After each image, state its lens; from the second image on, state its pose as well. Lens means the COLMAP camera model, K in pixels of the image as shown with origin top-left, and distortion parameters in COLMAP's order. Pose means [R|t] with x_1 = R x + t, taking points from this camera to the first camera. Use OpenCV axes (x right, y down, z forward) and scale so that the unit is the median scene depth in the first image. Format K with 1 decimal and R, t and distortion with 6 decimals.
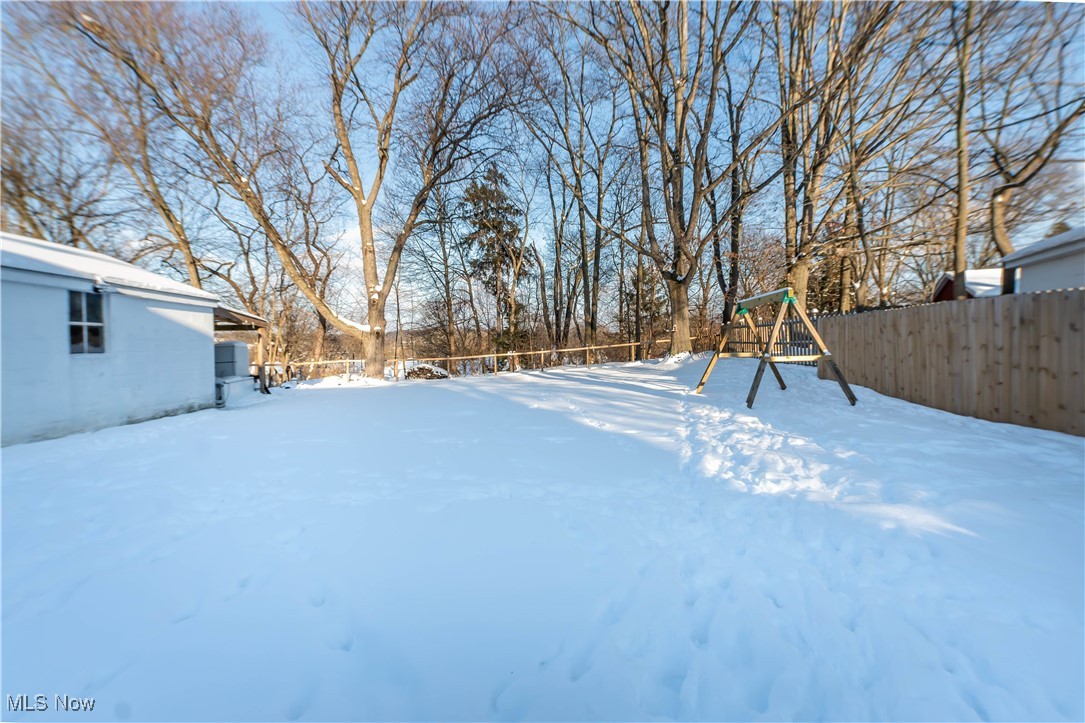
lens RADIAL K [[490.9, 0, 535.5], [0, 490.9, 360.9], [0, 0, 1]] dist [-0.037084, 0.001337]
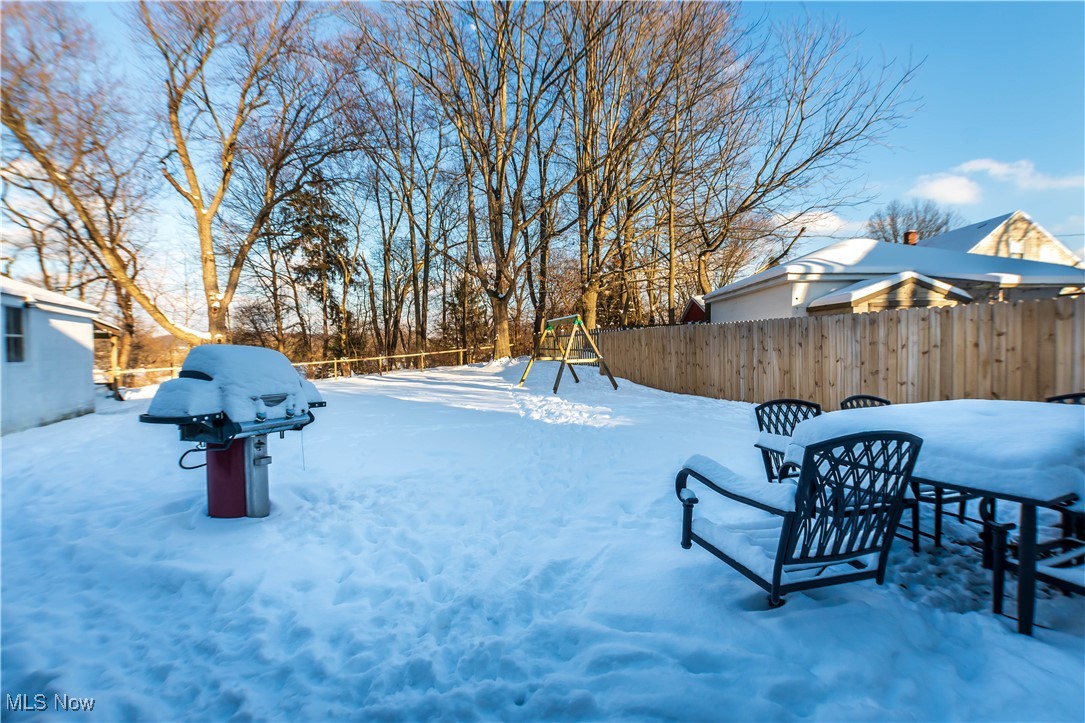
lens RADIAL K [[490.9, 0, 535.5], [0, 490.9, 360.9], [0, 0, 1]] dist [-0.037084, 0.001337]
pose [[0.931554, -0.009902, 0.363469, -0.063768], [0.014029, 0.999864, -0.008715, 0.002694], [-0.363333, 0.013218, 0.931566, -0.149854]]
